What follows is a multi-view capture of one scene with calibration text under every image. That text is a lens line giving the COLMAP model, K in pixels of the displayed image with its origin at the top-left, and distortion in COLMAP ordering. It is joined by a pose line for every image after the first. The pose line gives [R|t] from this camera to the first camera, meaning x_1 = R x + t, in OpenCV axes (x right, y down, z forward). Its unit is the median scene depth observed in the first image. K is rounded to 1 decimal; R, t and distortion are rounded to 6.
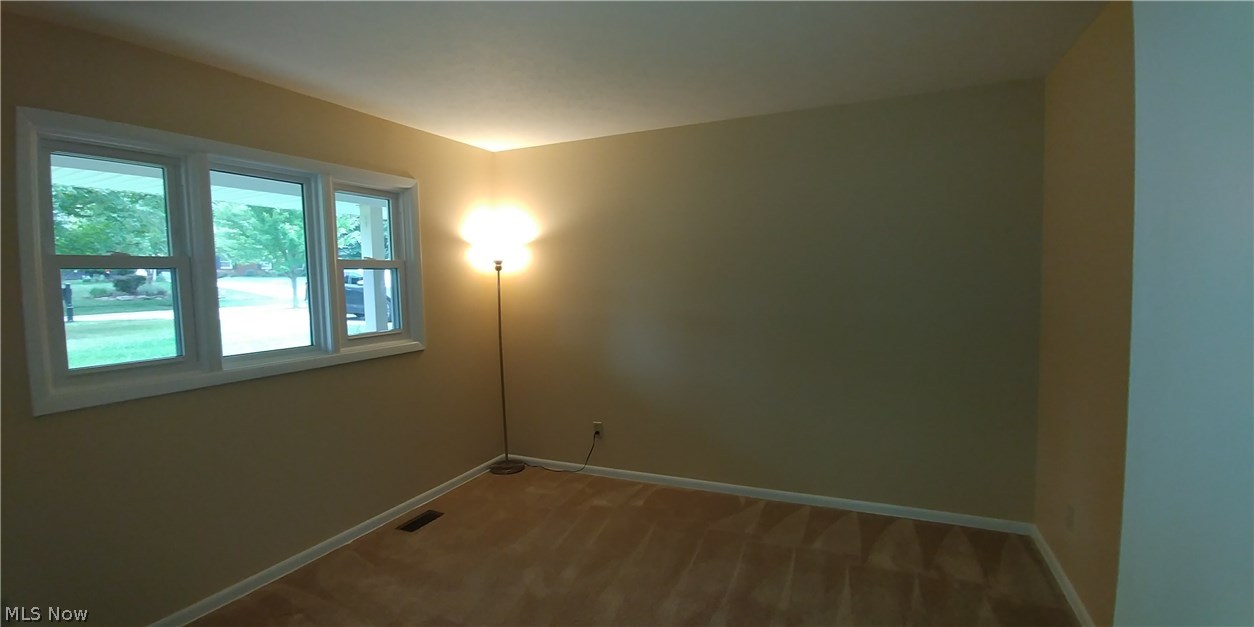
lens RADIAL K [[559.4, 0, 636.5], [0, 559.4, 304.4], [0, 0, 1]] dist [-0.015739, -0.002907]
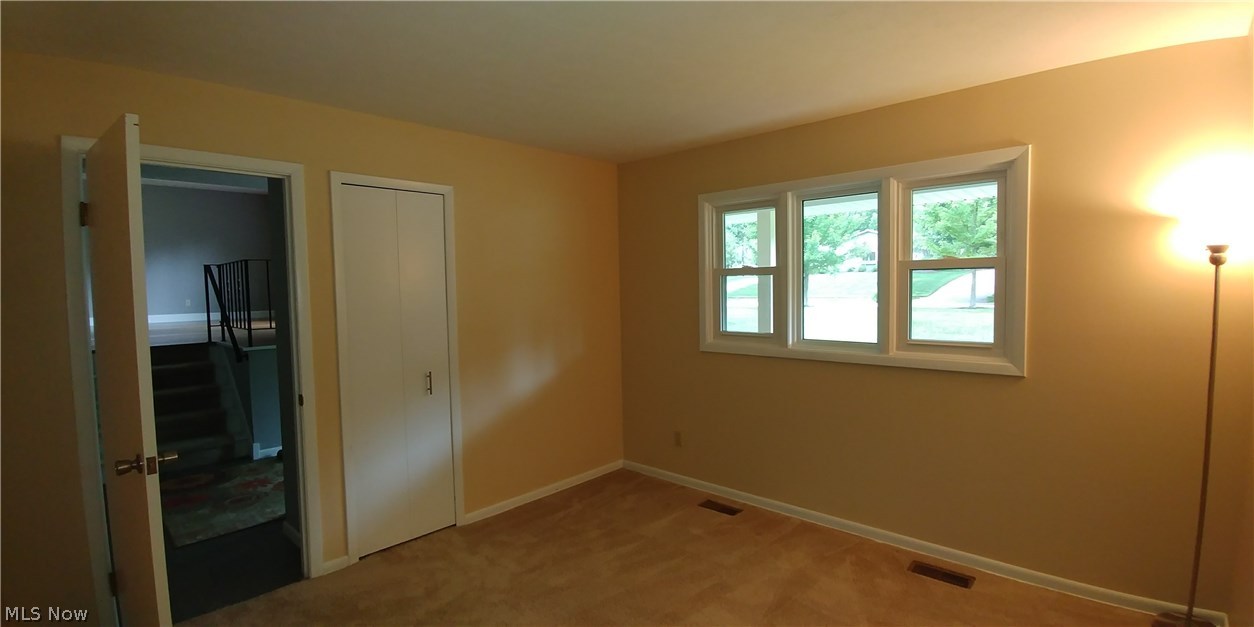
lens RADIAL K [[559.4, 0, 629.8], [0, 559.4, 316.5], [0, 0, 1]] dist [-0.015739, -0.002907]
pose [[-0.321640, 0.072941, -0.944049, 0.472638], [-0.028843, 0.995811, 0.086767, -0.046620], [0.946423, 0.055137, -0.318188, 0.739050]]
